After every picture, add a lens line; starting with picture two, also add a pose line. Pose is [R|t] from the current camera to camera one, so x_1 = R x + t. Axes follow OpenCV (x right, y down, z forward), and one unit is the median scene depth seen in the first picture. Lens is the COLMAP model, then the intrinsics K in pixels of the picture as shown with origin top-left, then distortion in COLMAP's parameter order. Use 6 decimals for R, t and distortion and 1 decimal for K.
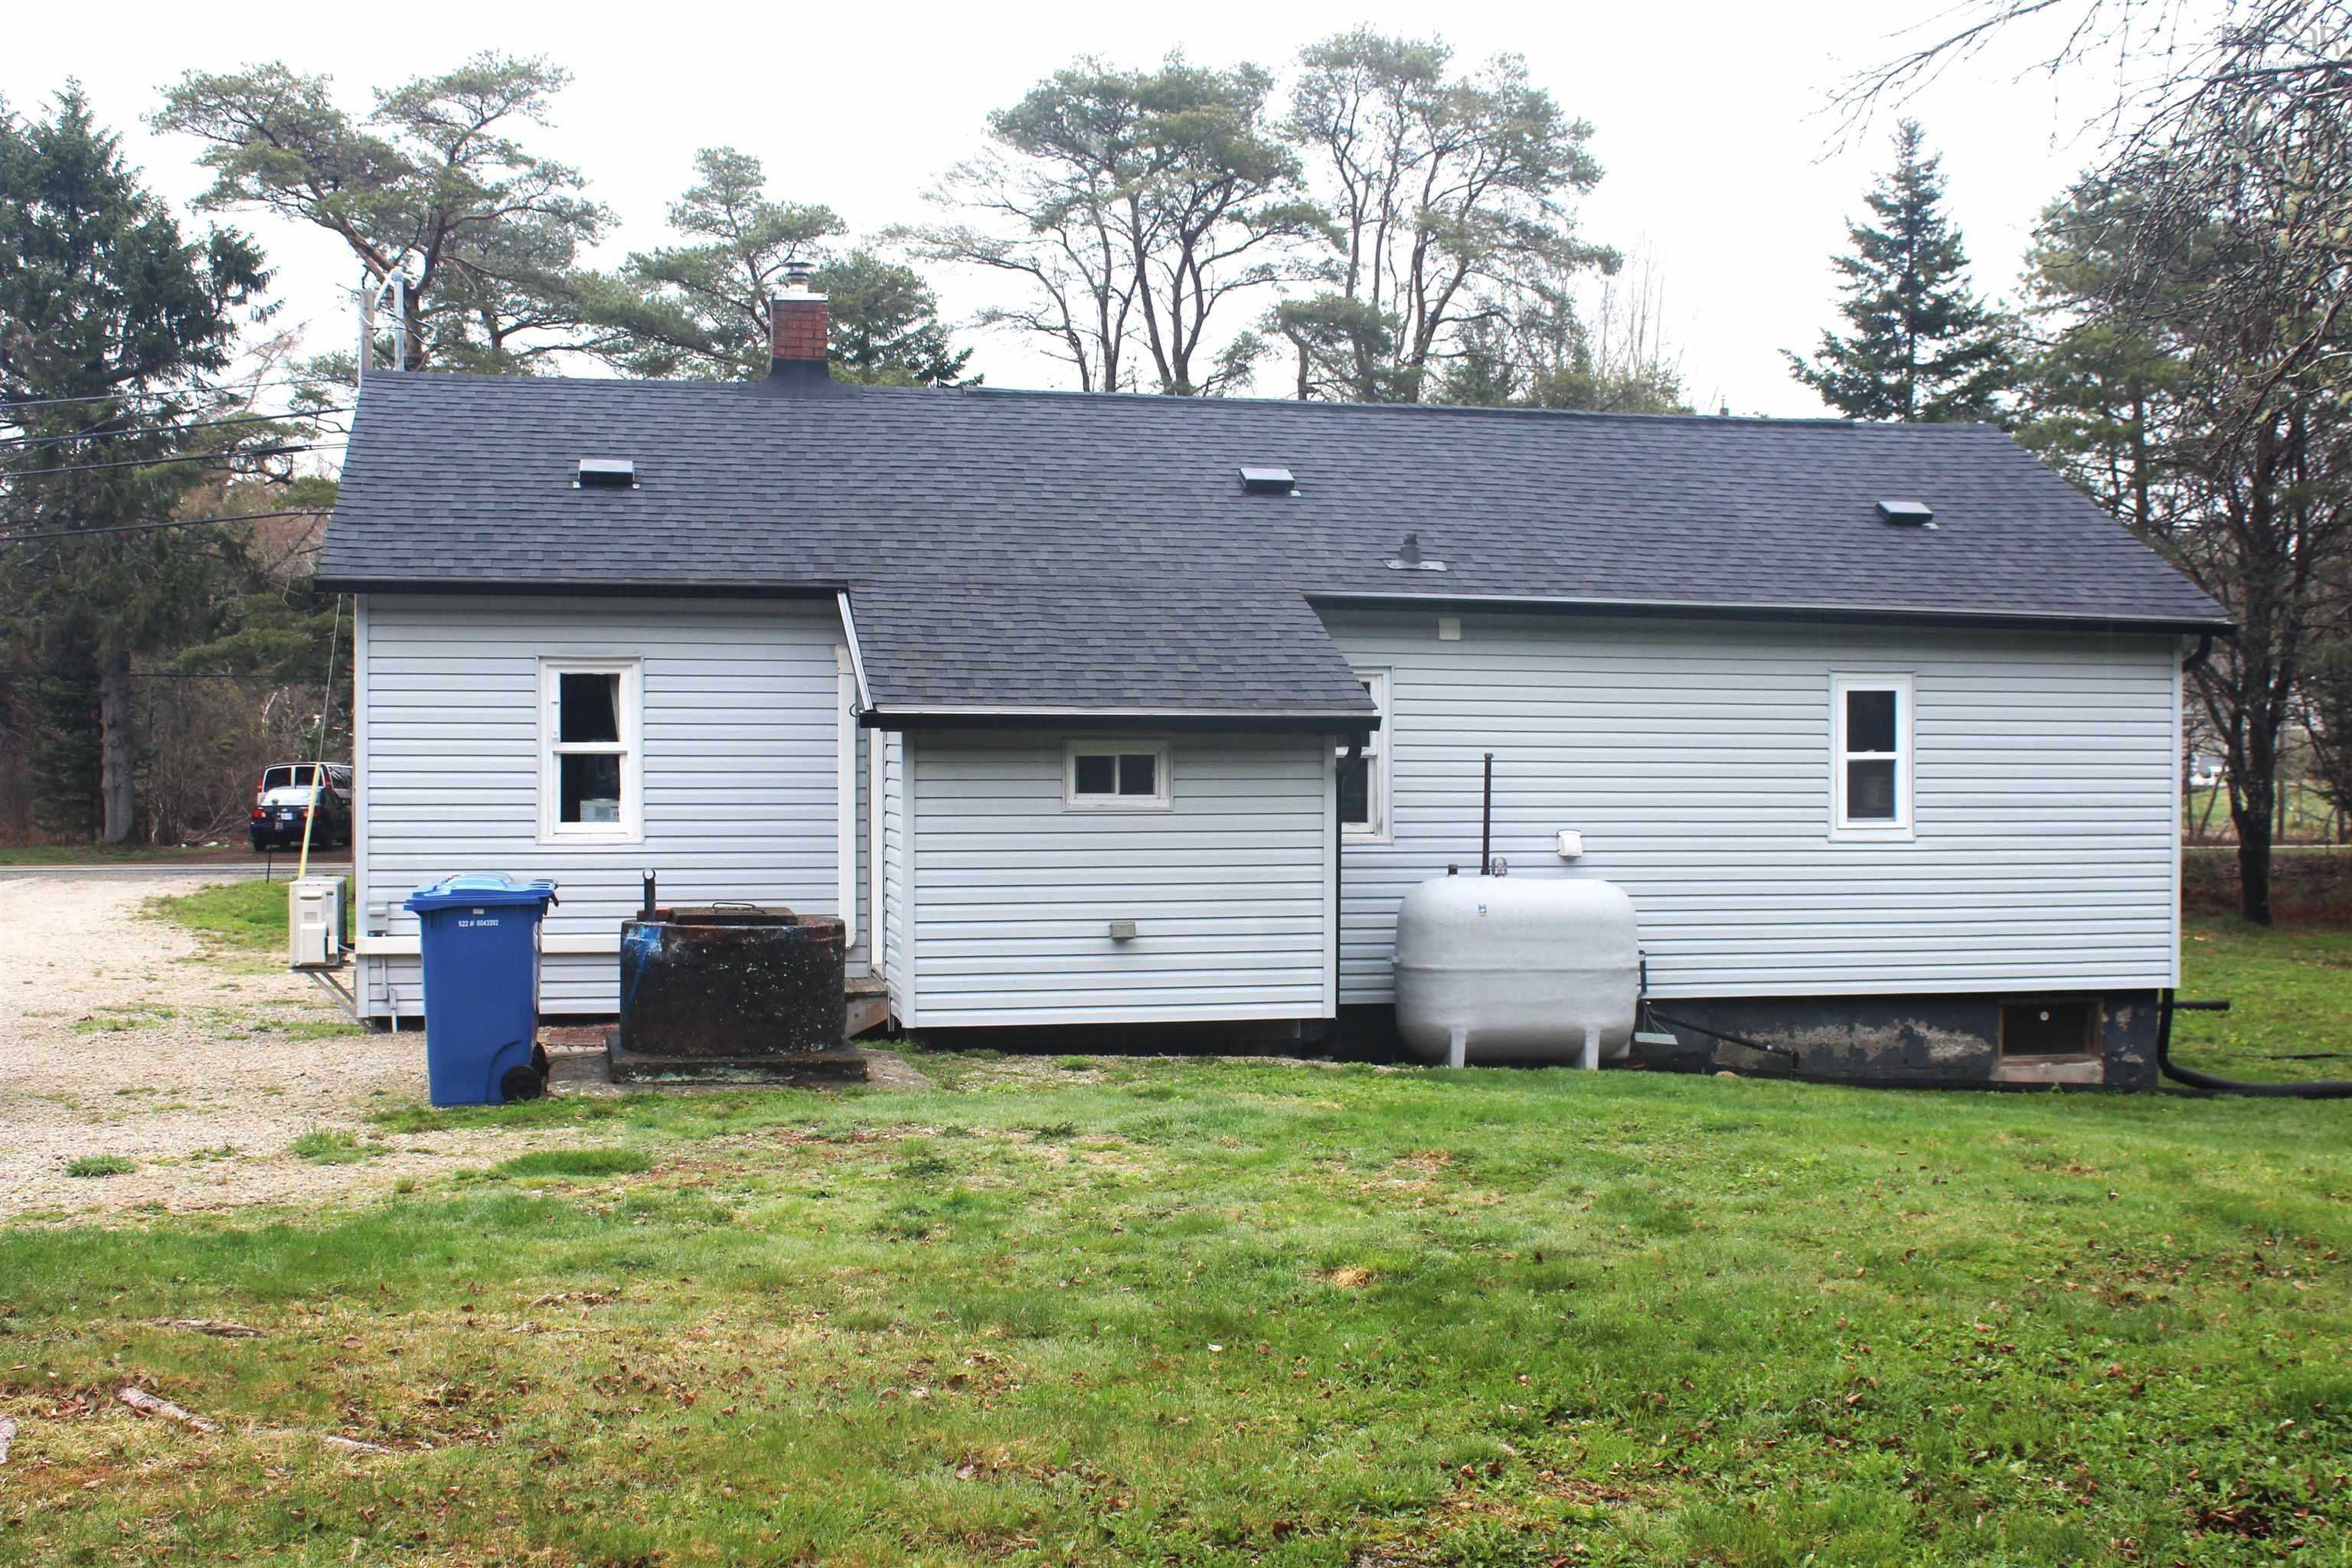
lens RADIAL K [[2638.5, 0, 1213.1], [0, 2638.5, 798.5], [0, 0, 1]] dist [-0.119409, 0.159255]
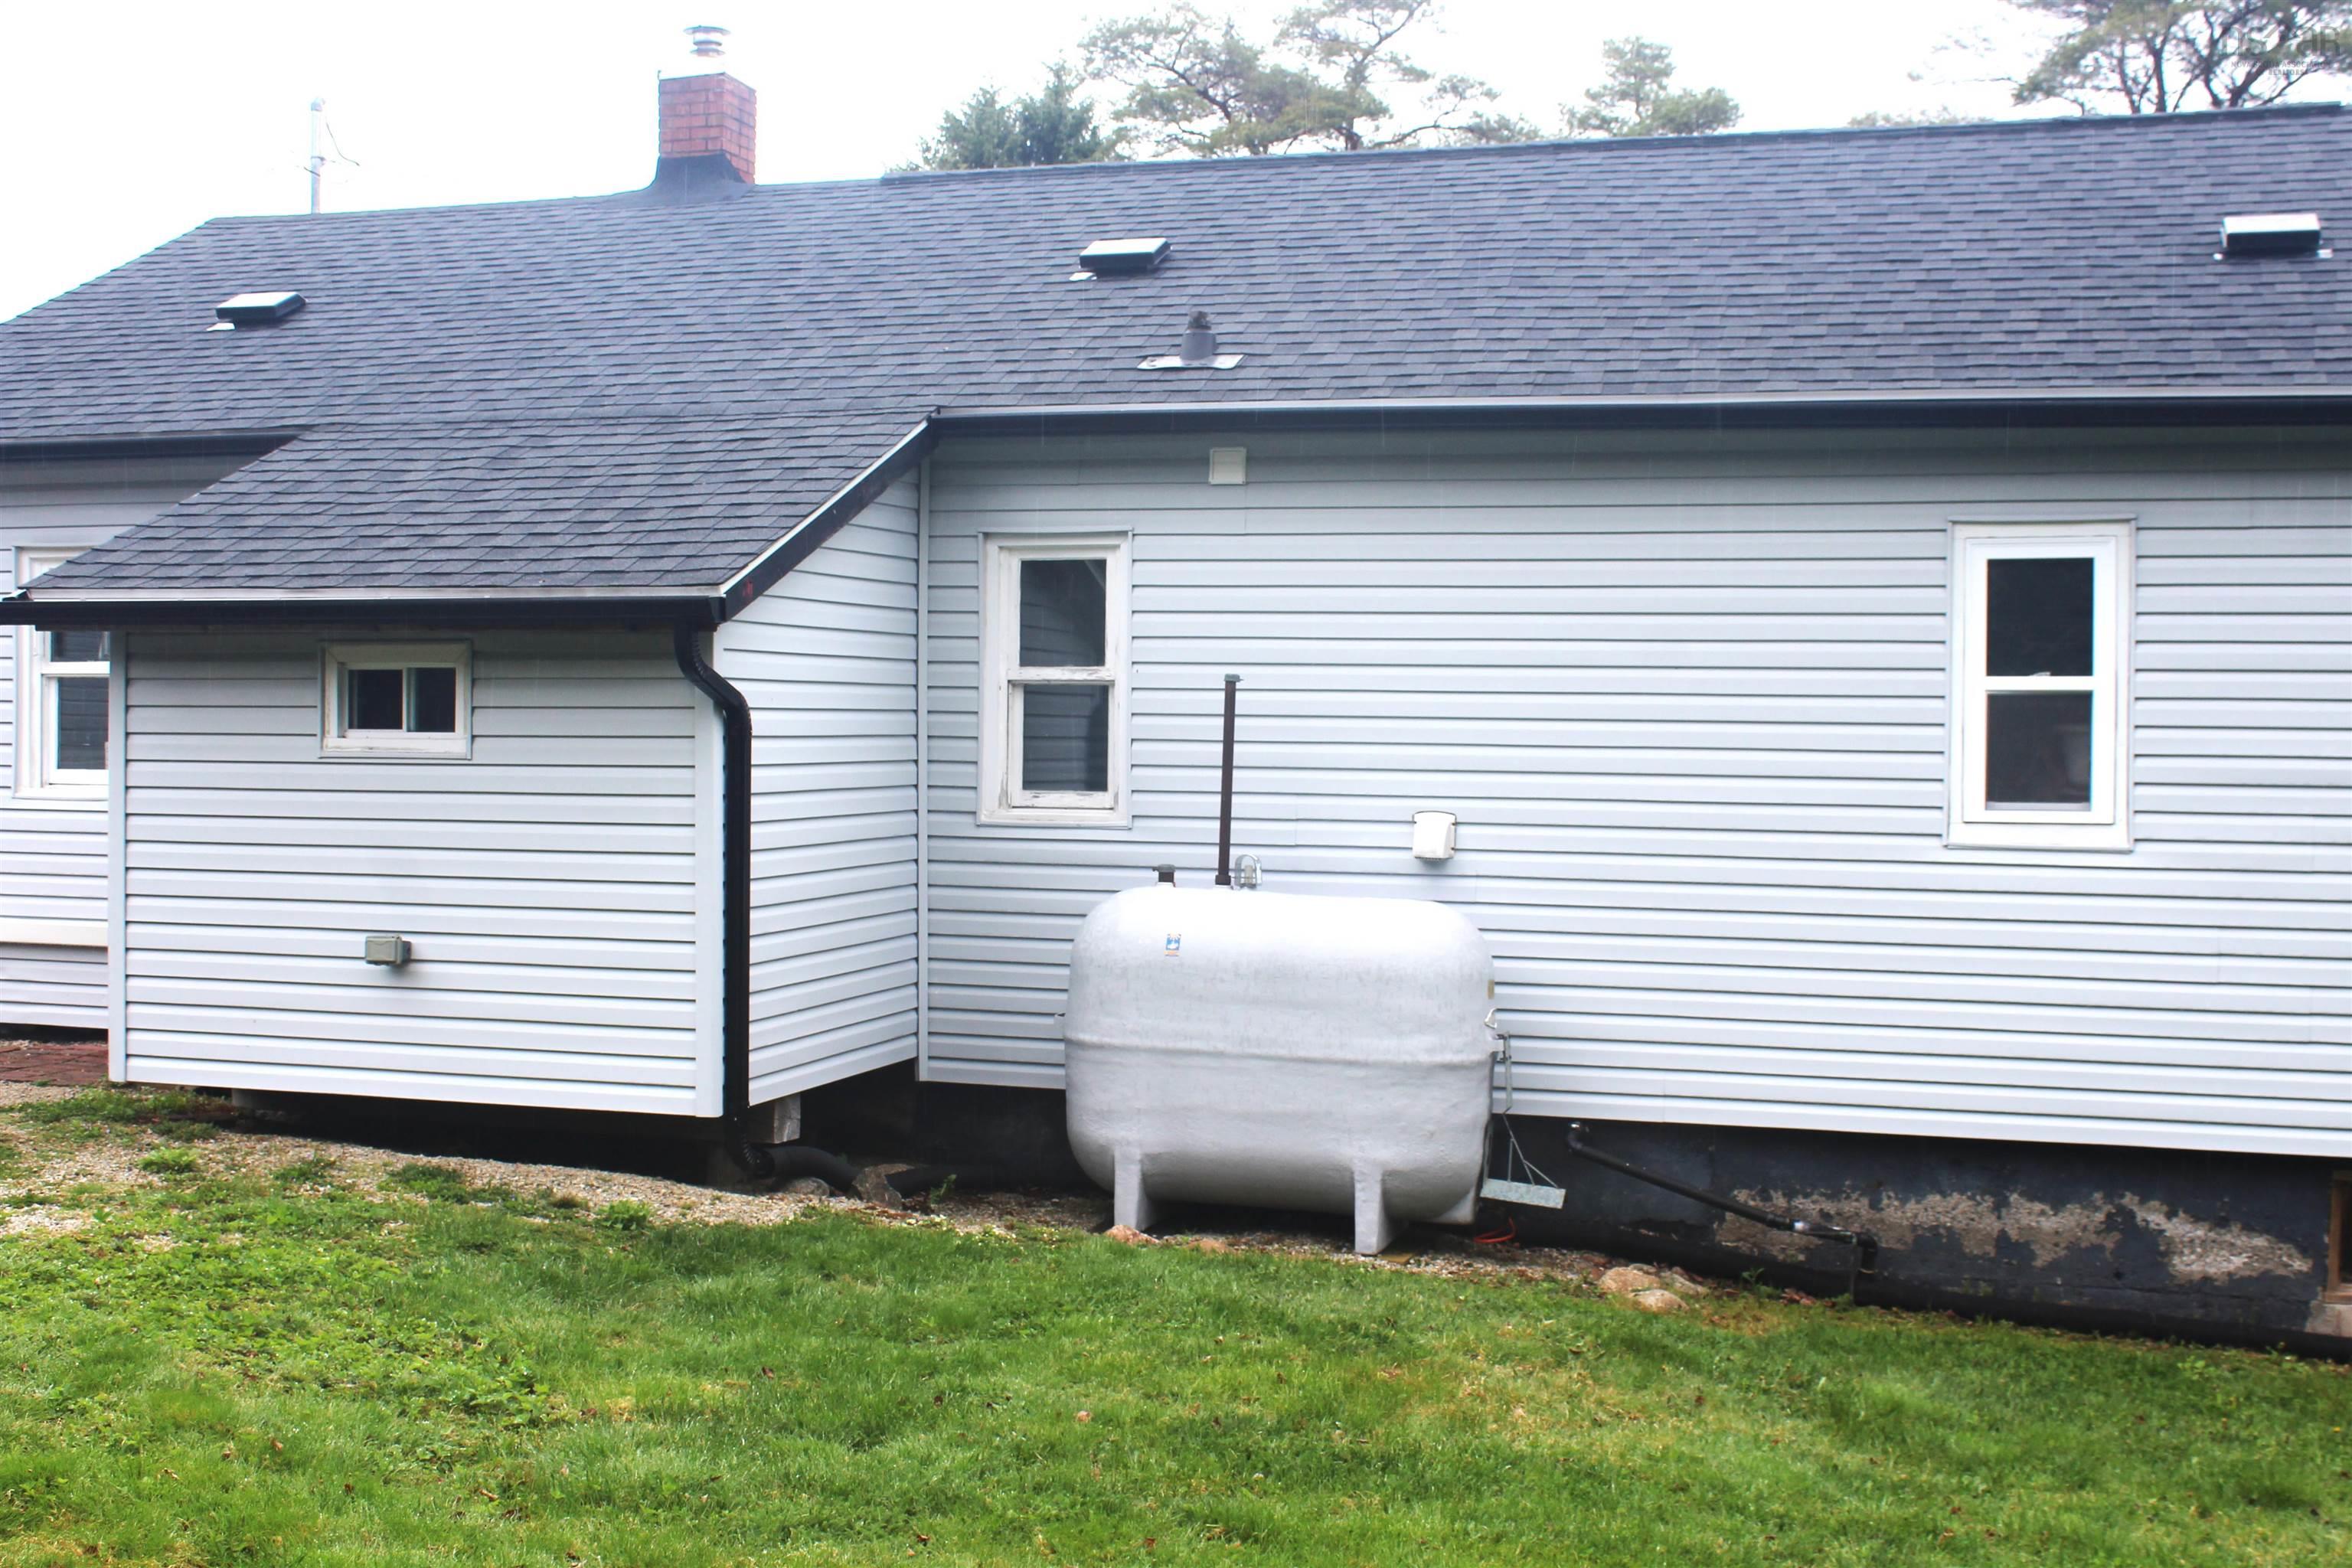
lens RADIAL K [[2638.5, 0, 1213.1], [0, 2638.5, 798.5], [0, 0, 1]] dist [-0.119409, 0.159255]
pose [[0.868712, 0.019459, -0.494934, 0.364958], [-0.016965, 0.999811, 0.009532, 0.004337], [0.495026, 0.000116, 0.868878, 0.467585]]
